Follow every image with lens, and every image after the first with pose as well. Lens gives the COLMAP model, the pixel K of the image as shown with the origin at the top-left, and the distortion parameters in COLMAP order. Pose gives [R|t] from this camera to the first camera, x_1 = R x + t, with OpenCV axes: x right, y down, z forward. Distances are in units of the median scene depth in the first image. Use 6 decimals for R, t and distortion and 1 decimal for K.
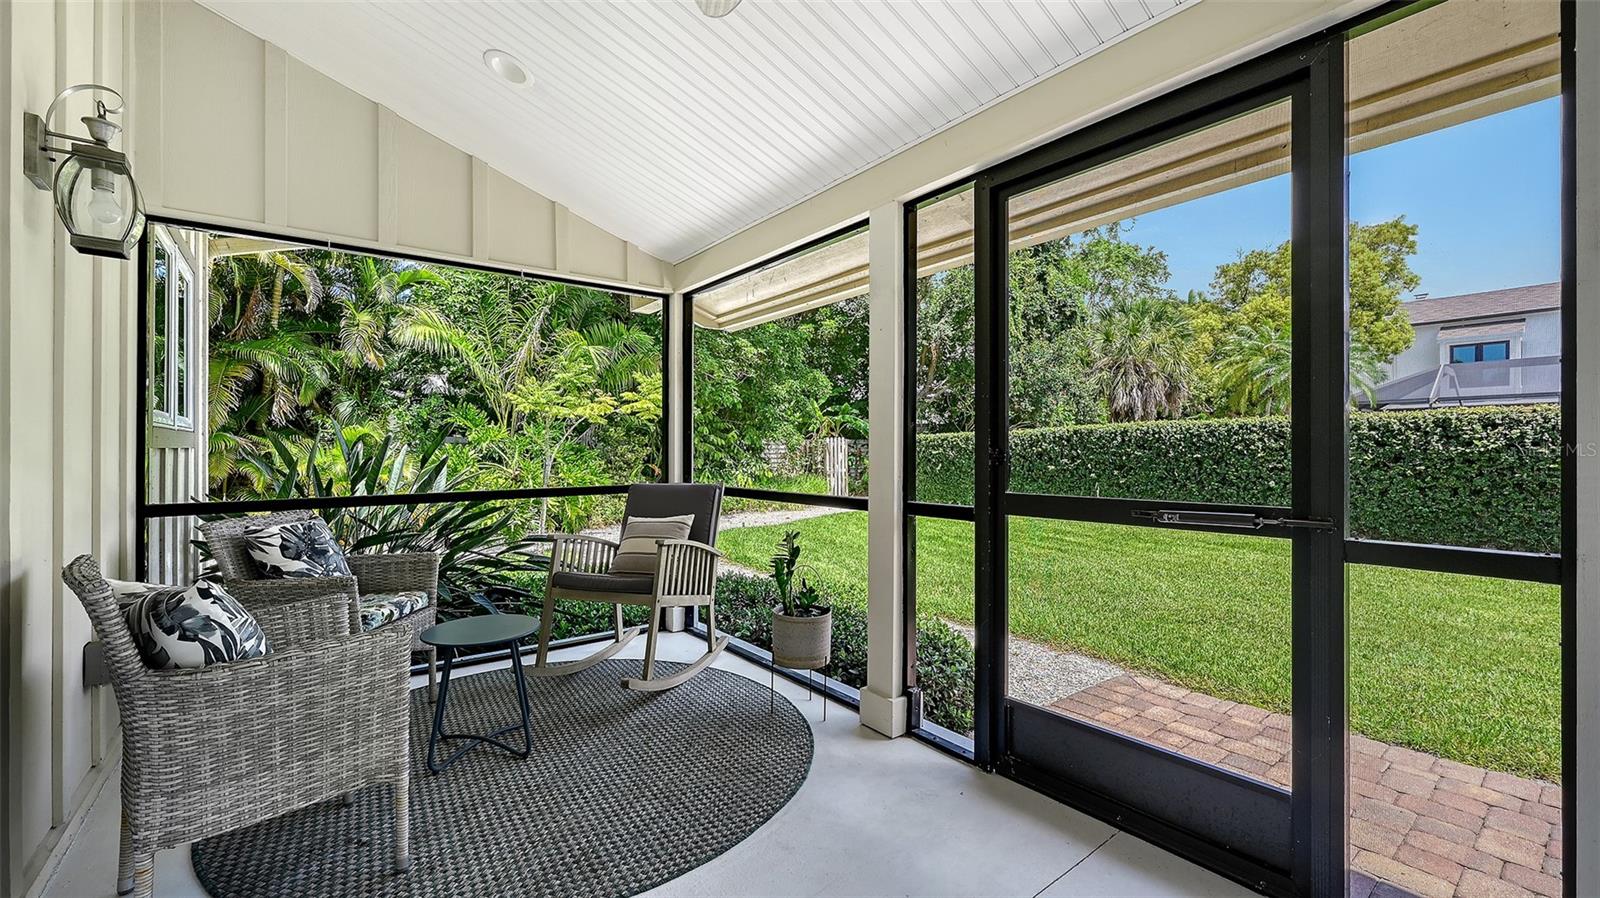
lens RADIAL K [[649.7, 0, 803.7], [0, 649.7, 447.3], [0, 0, 1]] dist [-0.002772, 0.000027]
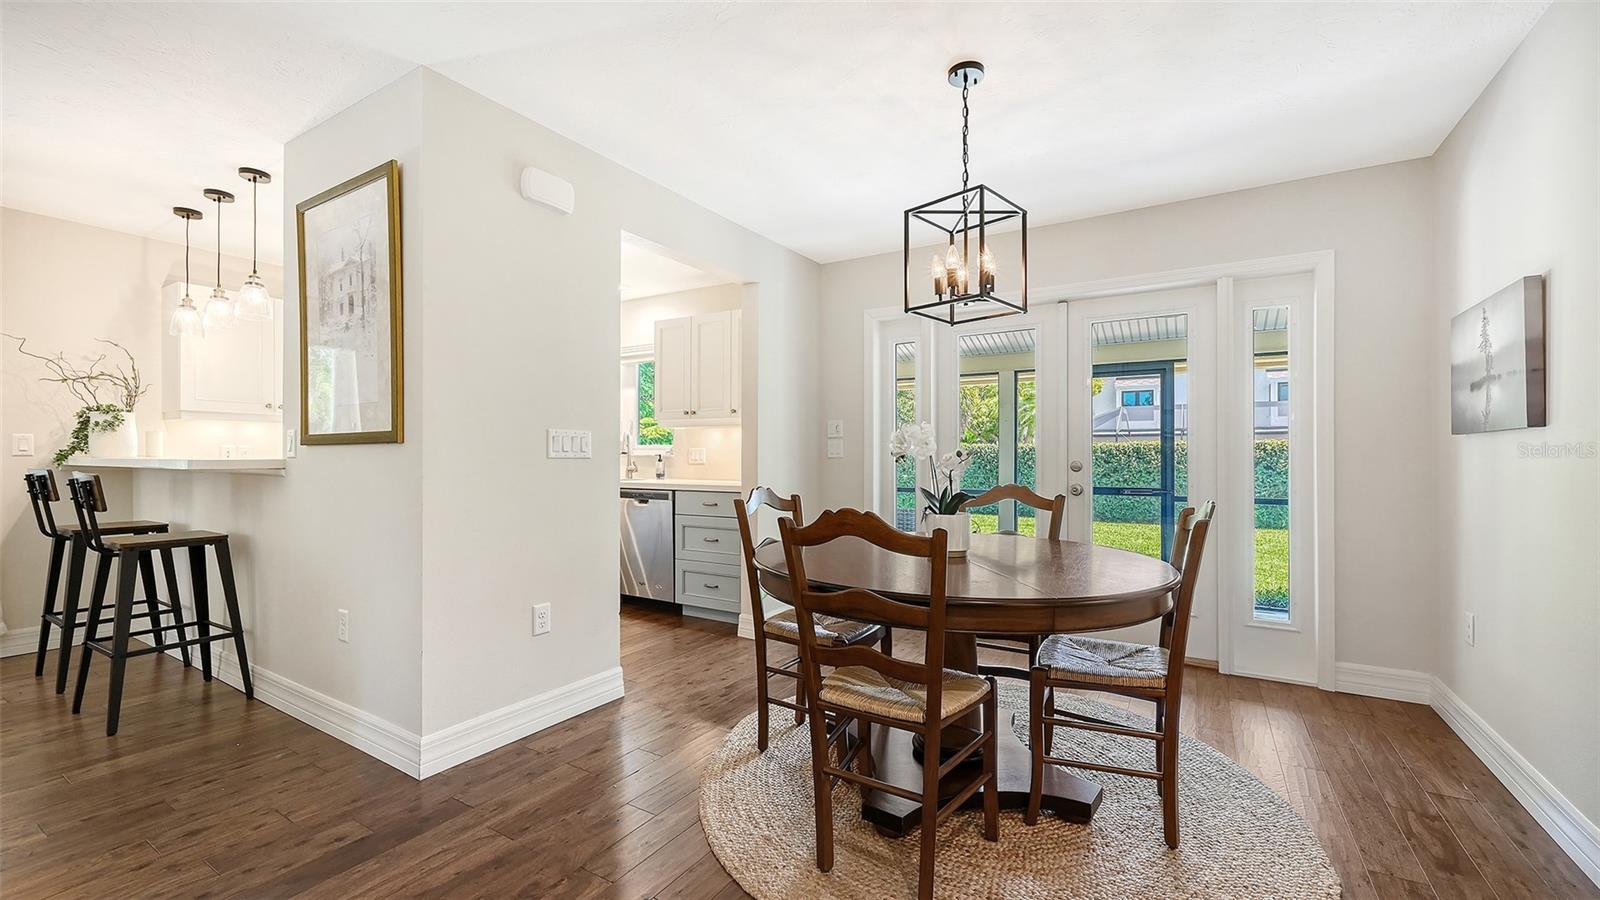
lens RADIAL K [[649.7, 0, 804.0], [0, 649.7, 457.7], [0, 0, 1]] dist [-0.002772, 0.000027]
pose [[0.940173, 0.007070, 0.340623, -0.329245], [-0.007599, 0.999971, 0.000218, -0.008183], [-0.340611, -0.002794, 0.940200, -0.243616]]
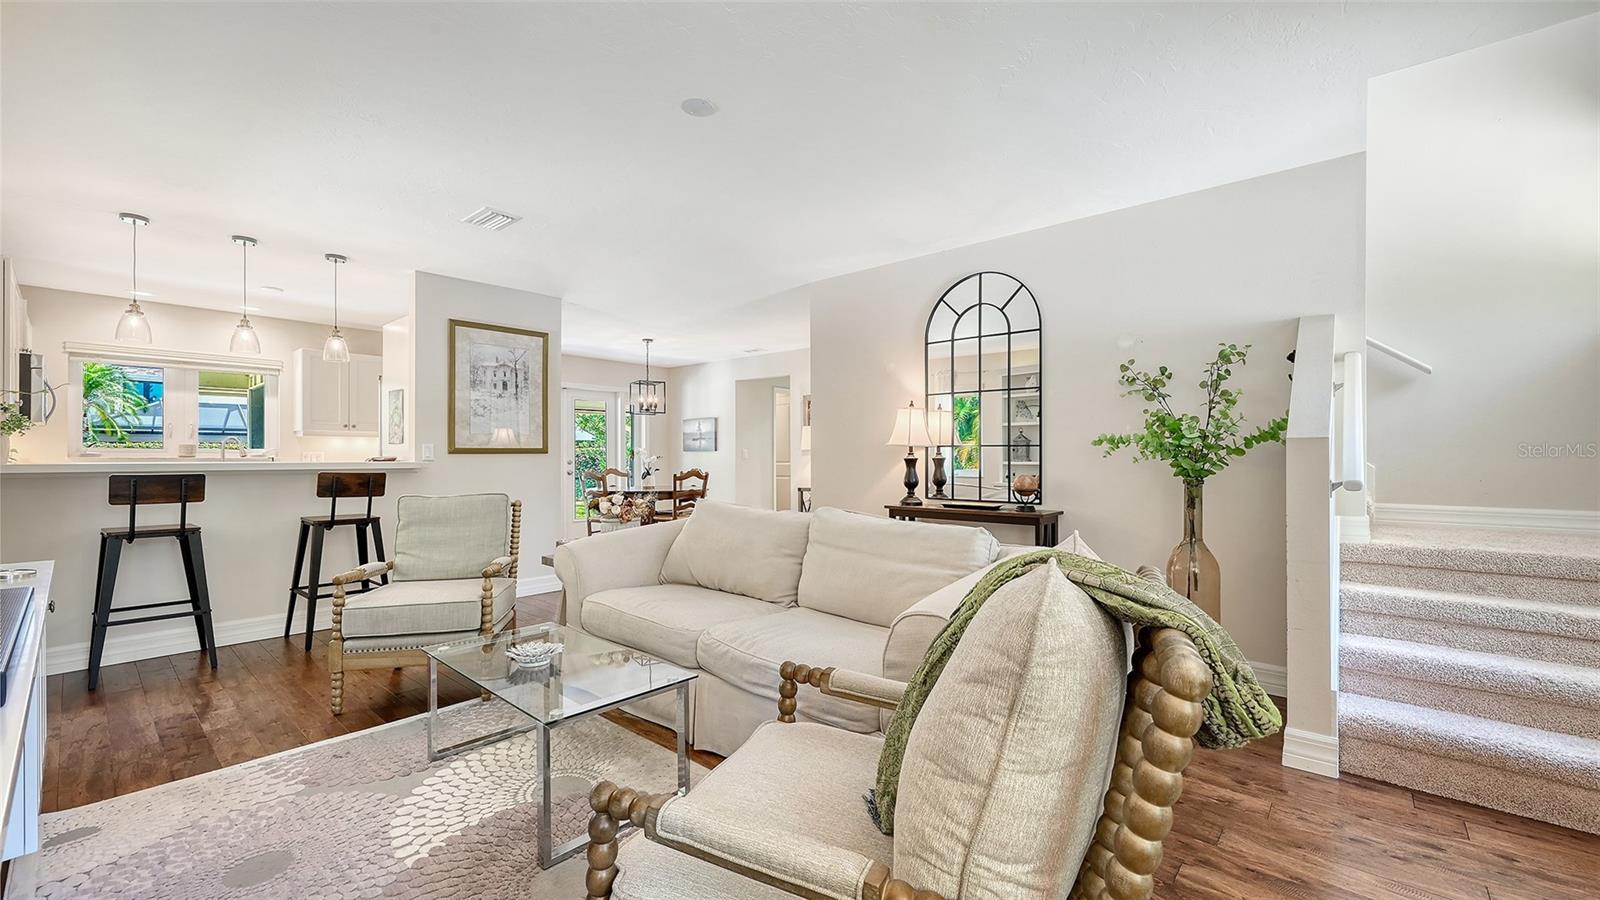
lens RADIAL K [[649.7, 0, 794.1], [0, 649.7, 451.2], [0, 0, 1]] dist [-0.002772, 0.000027]
pose [[-0.175791, 0.013014, 0.984341, -0.902478], [0.001106, 0.999915, -0.013022, -0.007022], [-0.984427, -0.001200, -0.175791, -0.097551]]
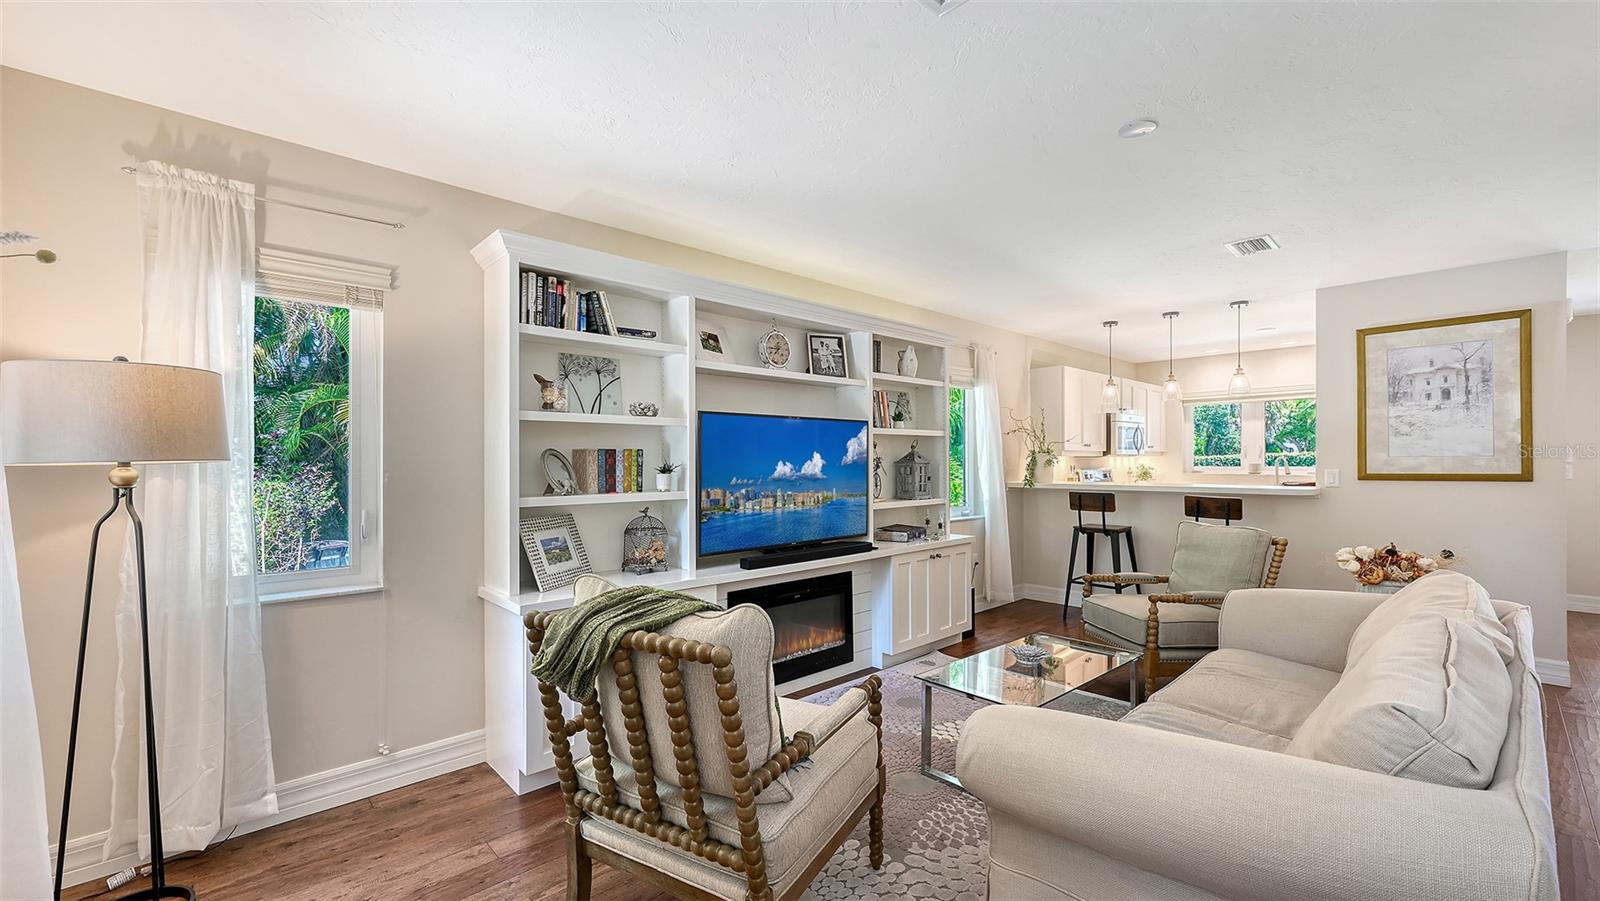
lens RADIAL K [[649.7, 0, 803.1], [0, 649.7, 458.5], [0, 0, 1]] dist [-0.002772, 0.000027]
pose [[0.996155, -0.002707, 0.087569, -0.799106], [0.003211, 0.999979, -0.005610, -0.023352], [-0.087552, 0.005870, 0.996143, -0.309430]]
